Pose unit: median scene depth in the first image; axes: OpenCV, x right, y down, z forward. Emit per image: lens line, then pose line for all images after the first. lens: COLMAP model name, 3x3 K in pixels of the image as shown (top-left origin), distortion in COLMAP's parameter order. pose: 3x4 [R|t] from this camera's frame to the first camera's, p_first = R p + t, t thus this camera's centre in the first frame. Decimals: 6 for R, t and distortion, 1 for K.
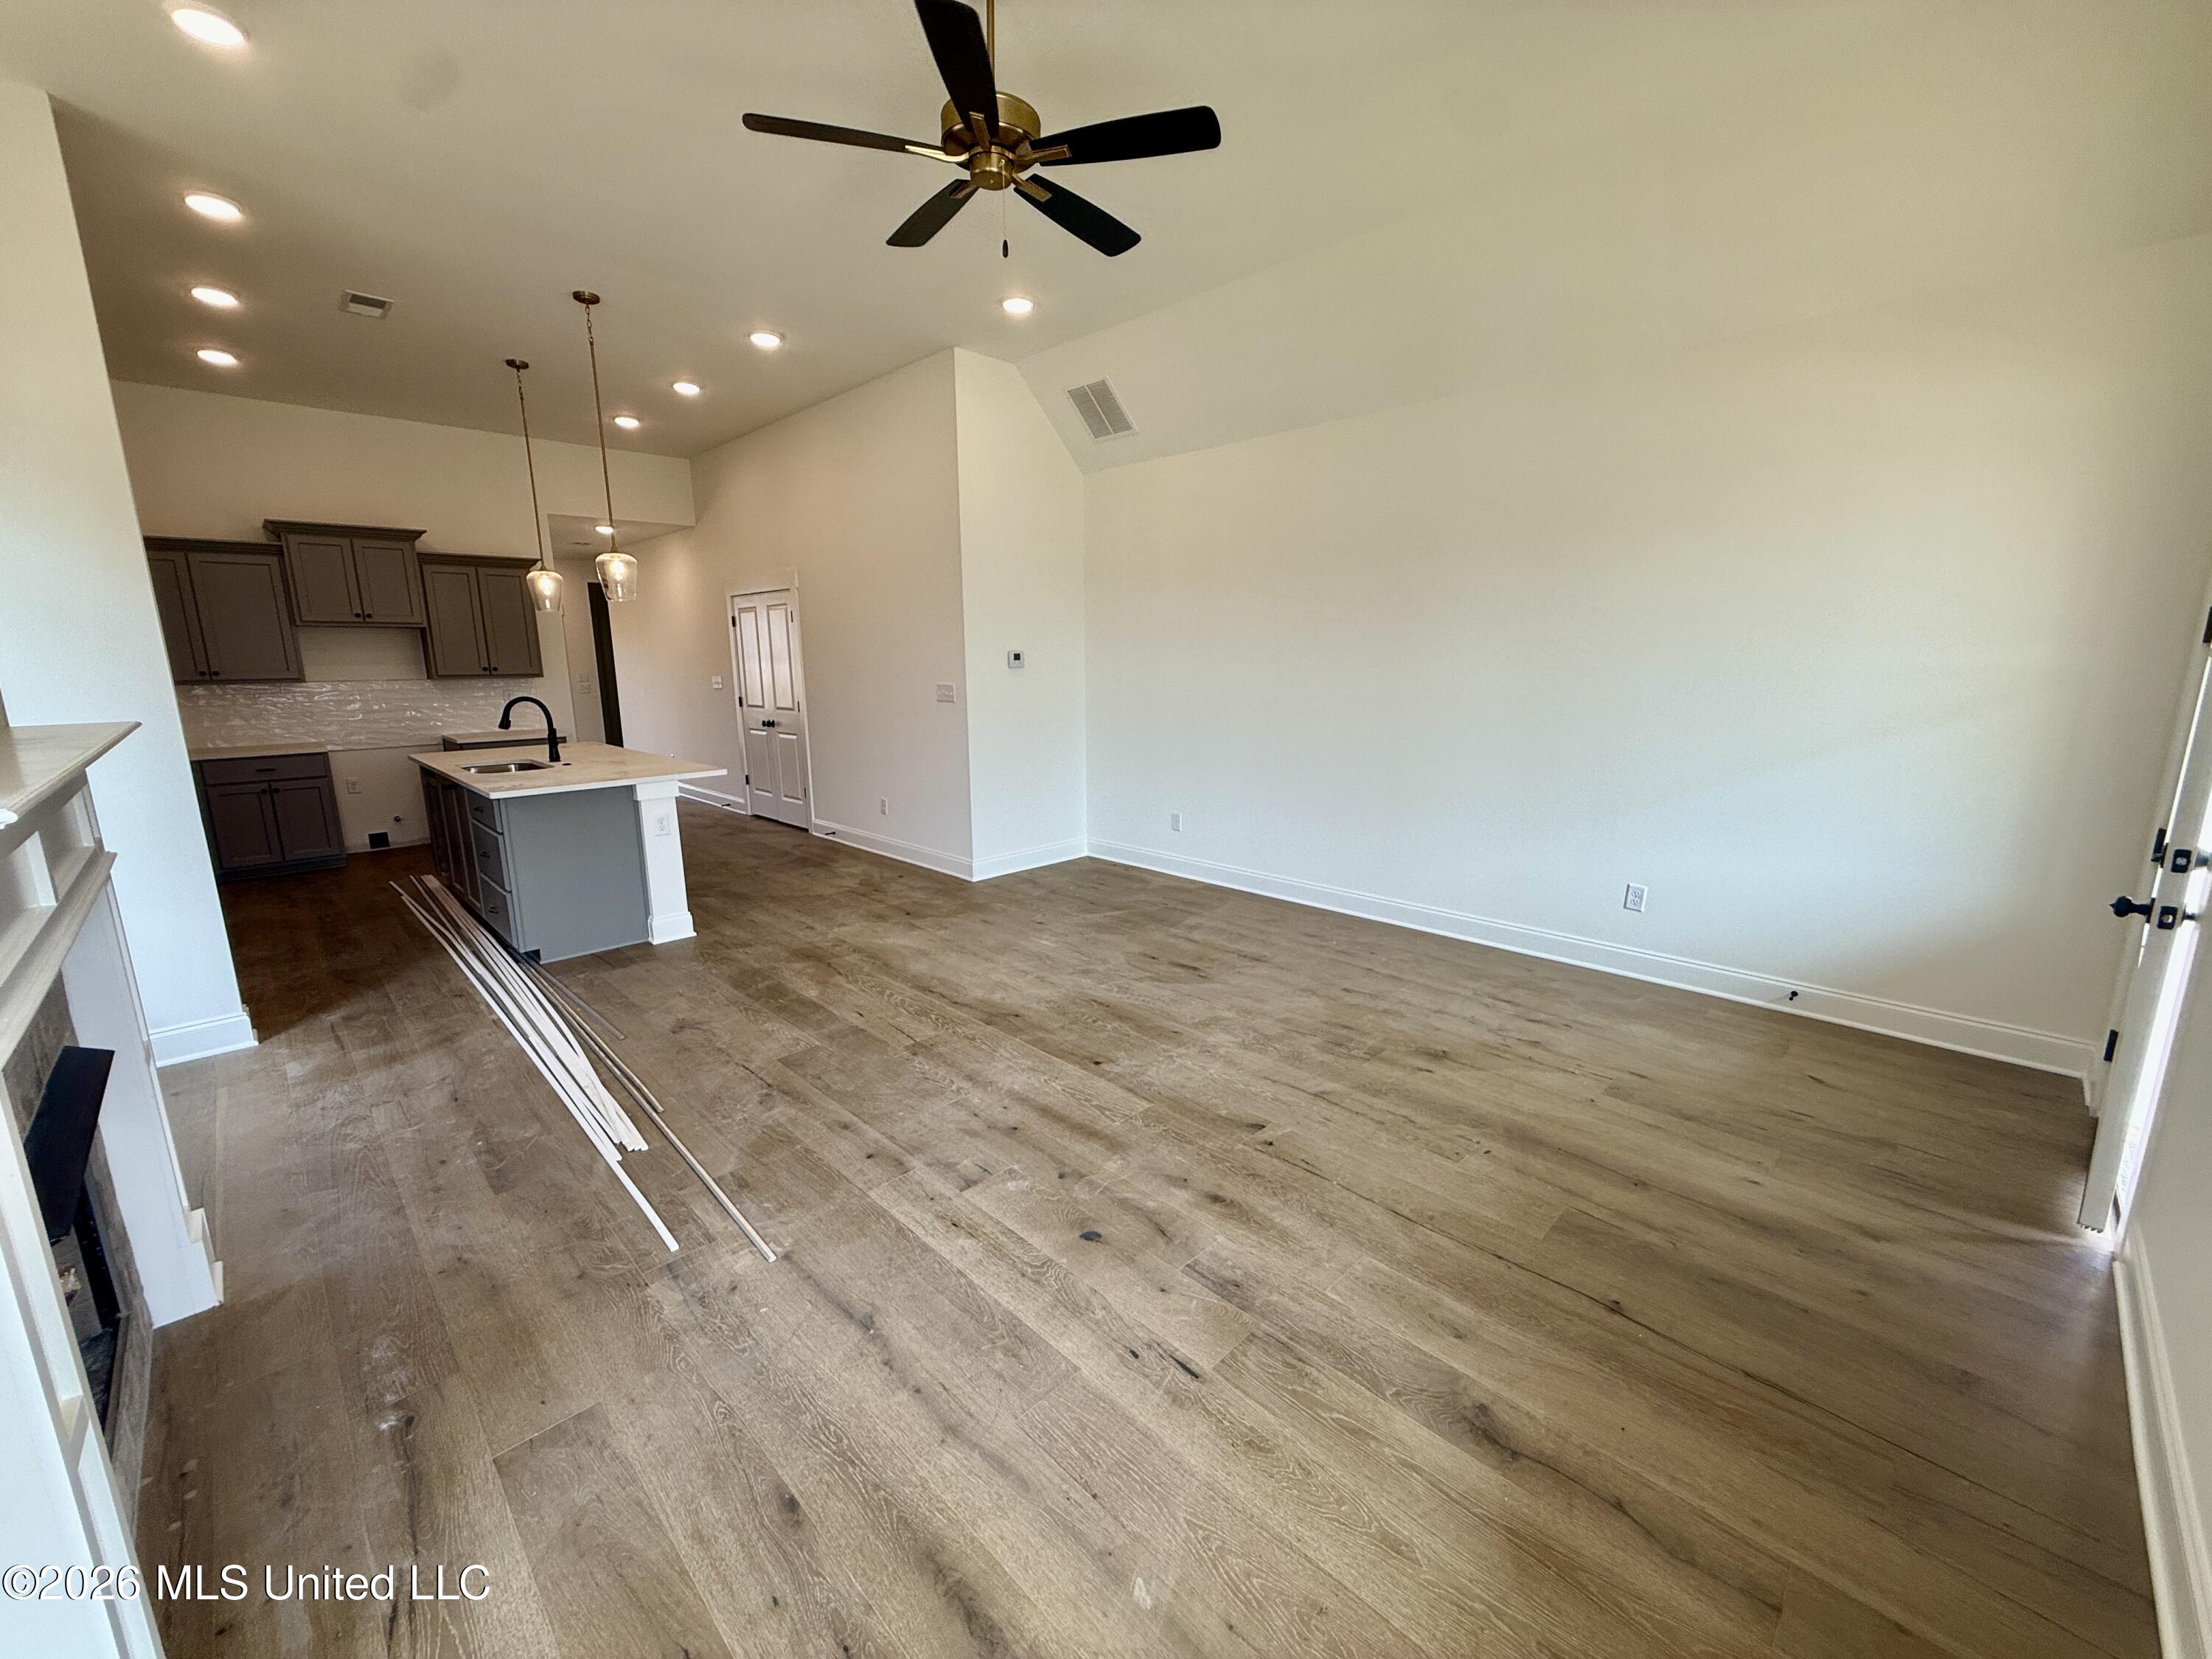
lens RADIAL K [[885.7, 0, 1102.0], [0, 885.7, 828.2], [0, 0, 1]] dist [0.001000, 0.000421]
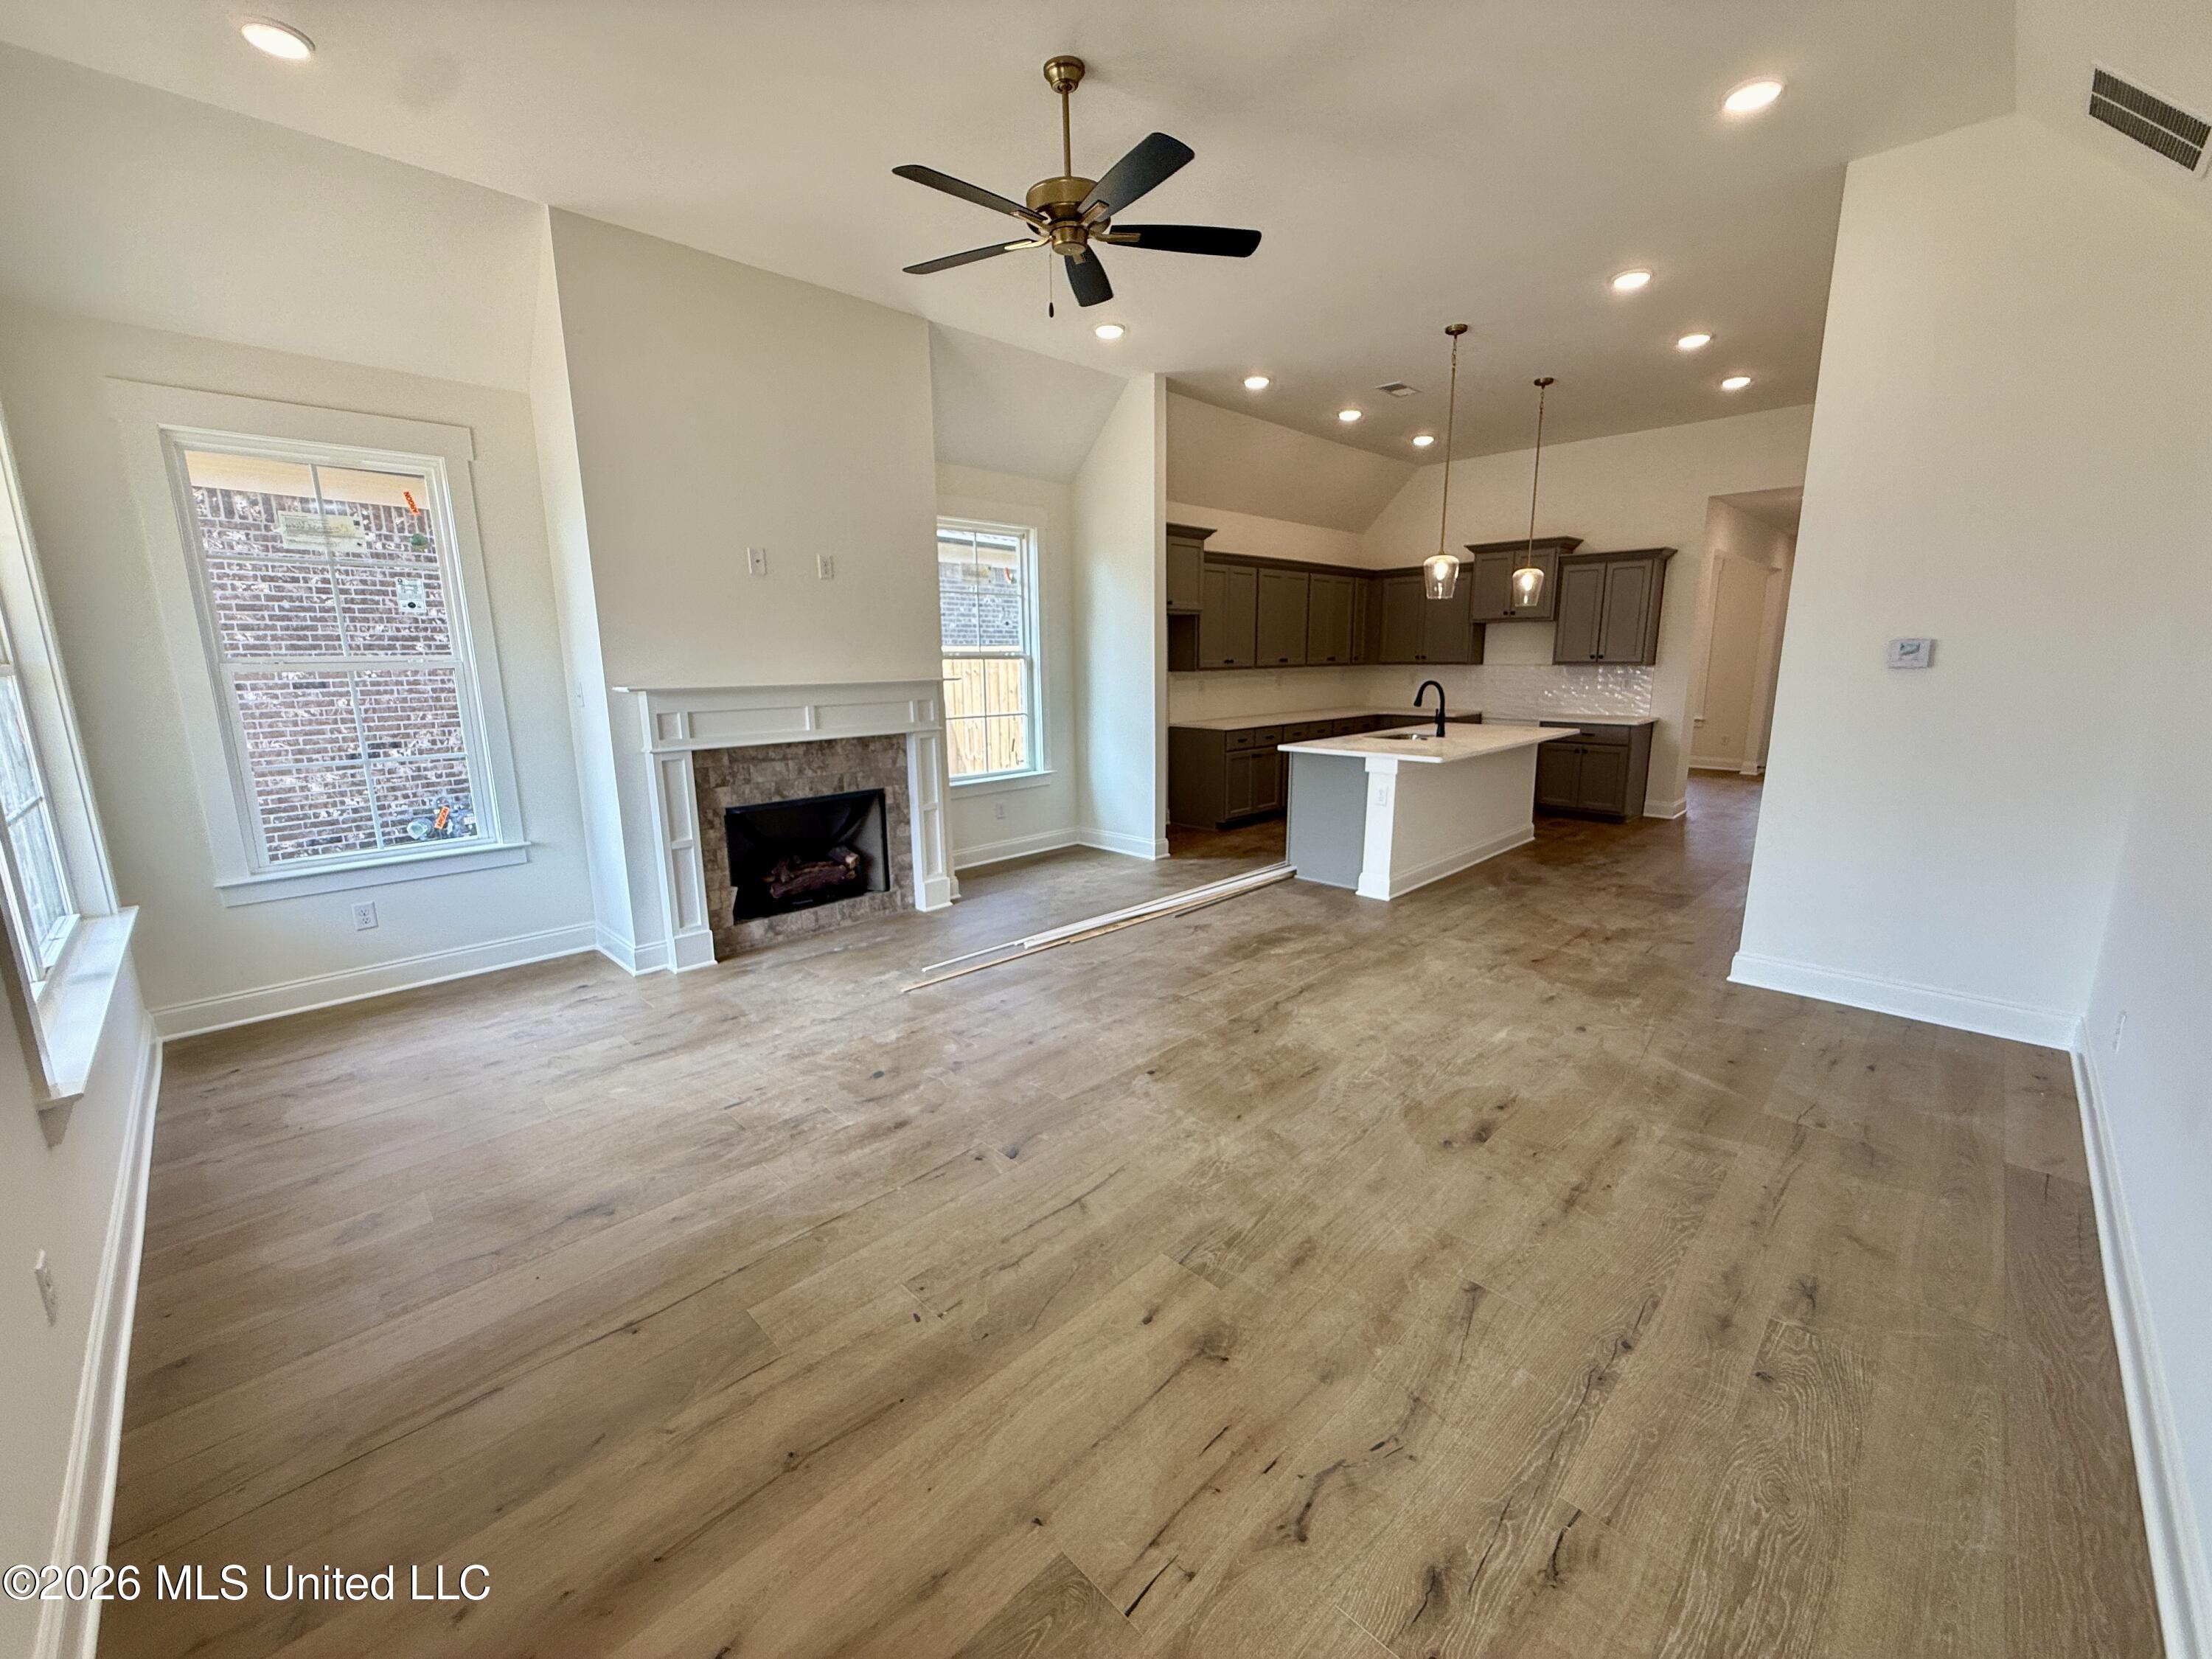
lens RADIAL K [[885.7, 0, 1102.0], [0, 885.7, 828.2], [0, 0, 1]] dist [0.001000, 0.000421]
pose [[0.002981, 0.204355, -0.978892, 0.723320], [-0.185713, 0.961981, 0.200259, -0.144456], [0.982599, 0.181196, 0.040819, 0.695147]]
